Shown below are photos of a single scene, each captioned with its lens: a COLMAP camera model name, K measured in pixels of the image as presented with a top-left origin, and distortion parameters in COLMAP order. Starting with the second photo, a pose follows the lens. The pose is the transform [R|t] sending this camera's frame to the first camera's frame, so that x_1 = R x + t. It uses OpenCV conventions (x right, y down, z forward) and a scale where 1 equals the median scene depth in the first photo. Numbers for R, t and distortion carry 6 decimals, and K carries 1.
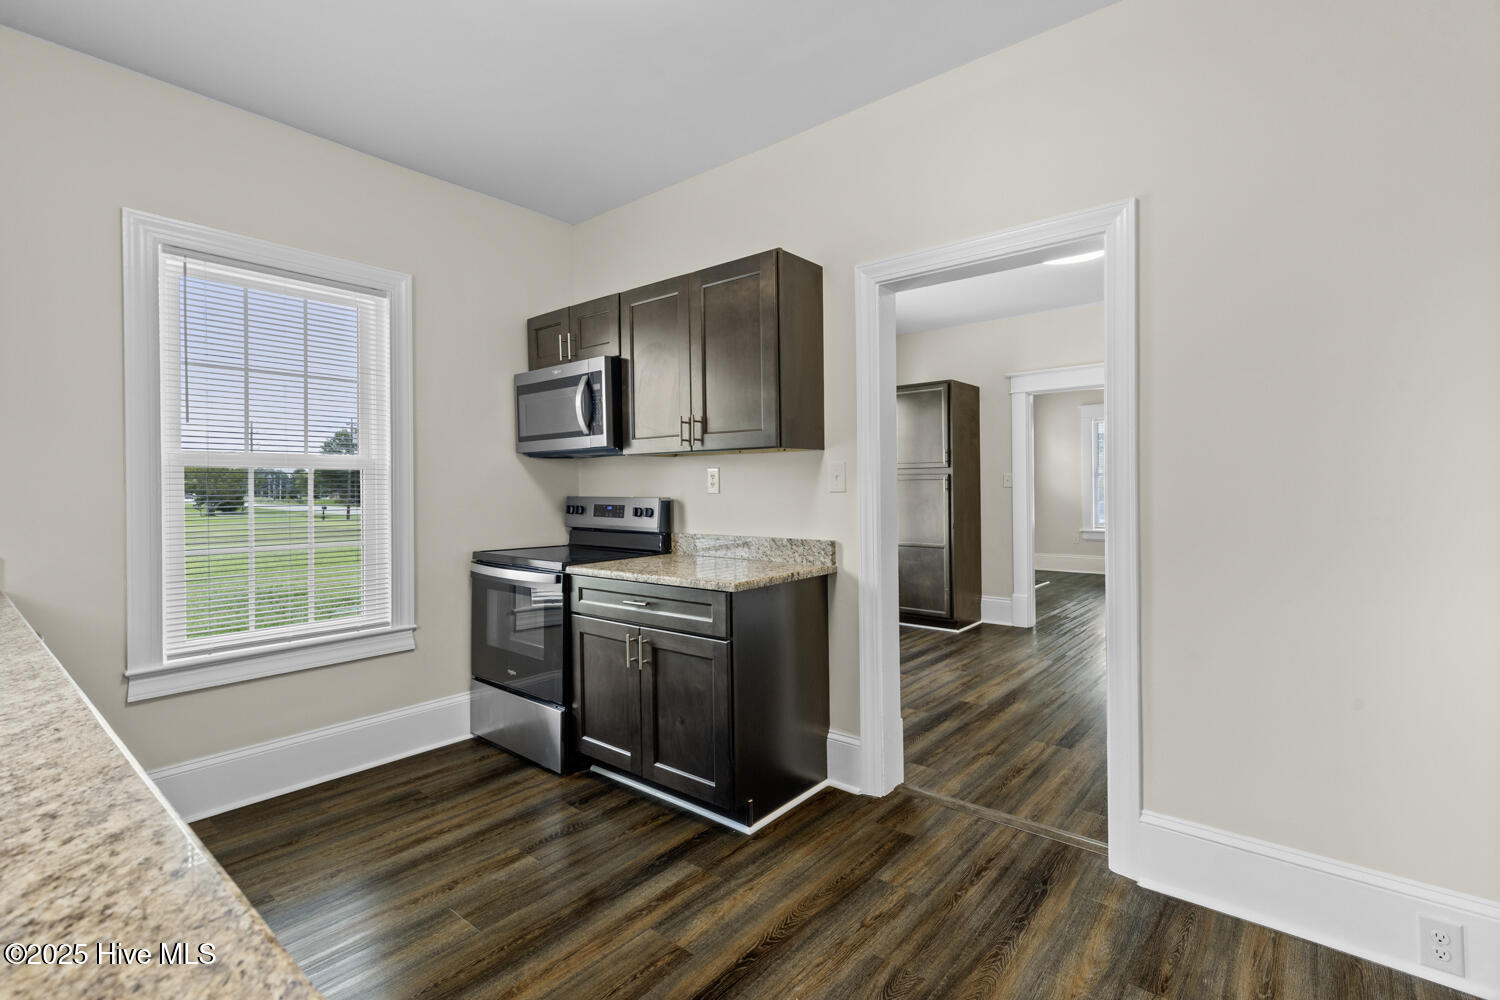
lens RADIAL K [[687.5, 0, 780.2], [0, 687.5, 488.3], [0, 0, 1]] dist [0.010529, -0.004127]
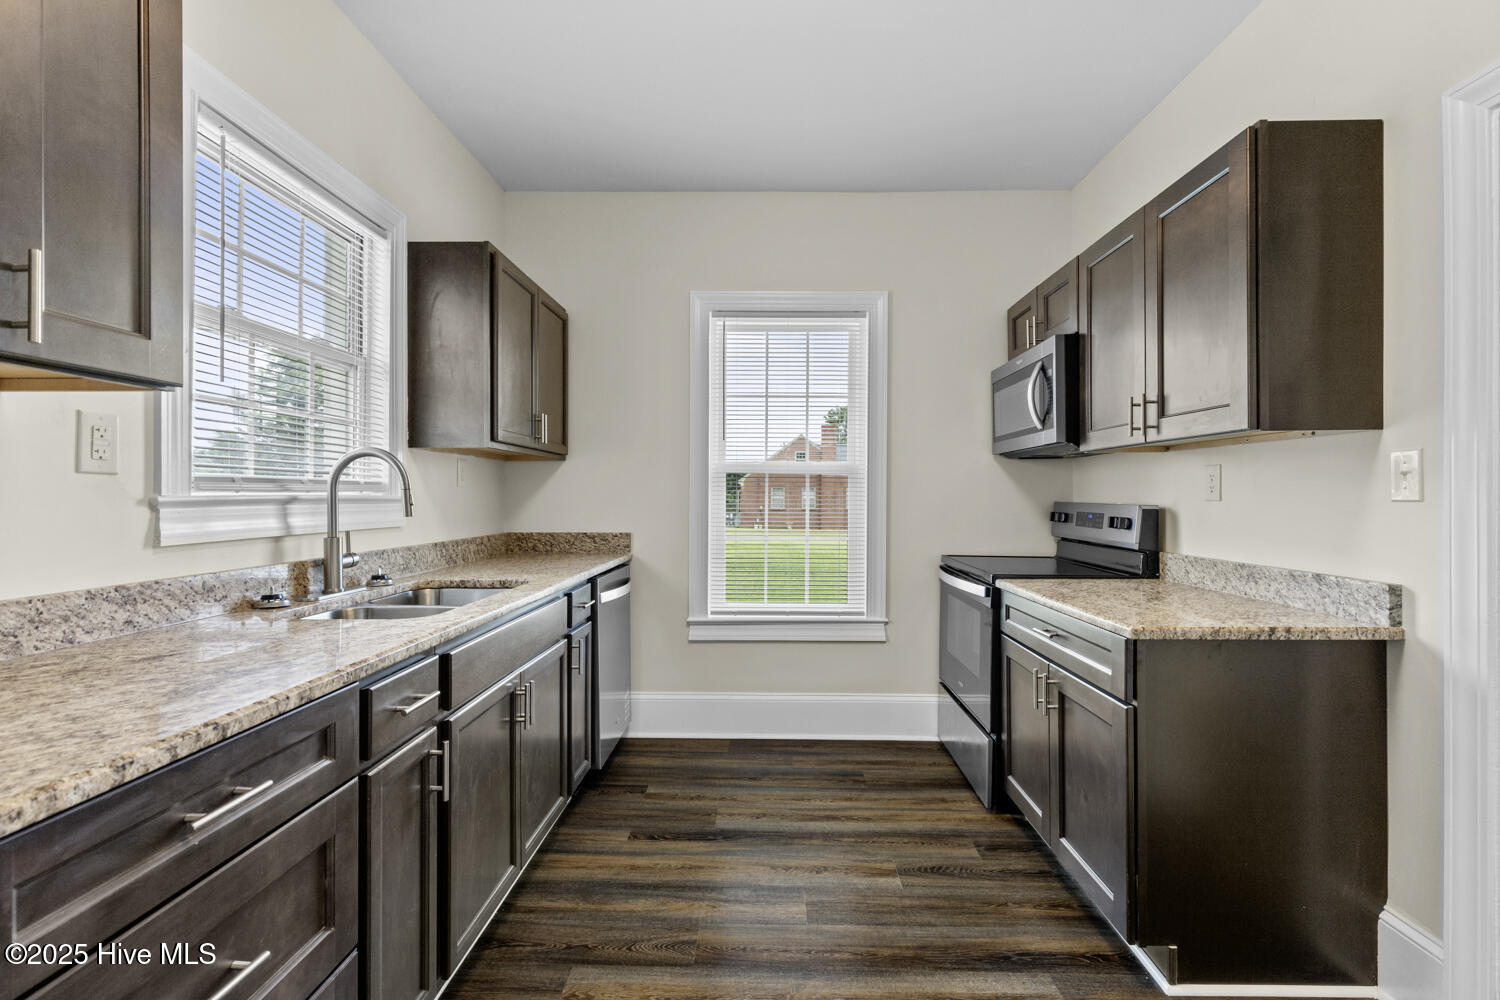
lens RADIAL K [[687.5, 0, 749.8], [0, 687.5, 494.8], [0, 0, 1]] dist [0.010529, -0.004127]
pose [[0.602115, 0.010090, -0.798346, 0.211382], [-0.008961, 0.999943, 0.005879, 0.001771], [0.798359, 0.003615, 0.602171, 0.209040]]
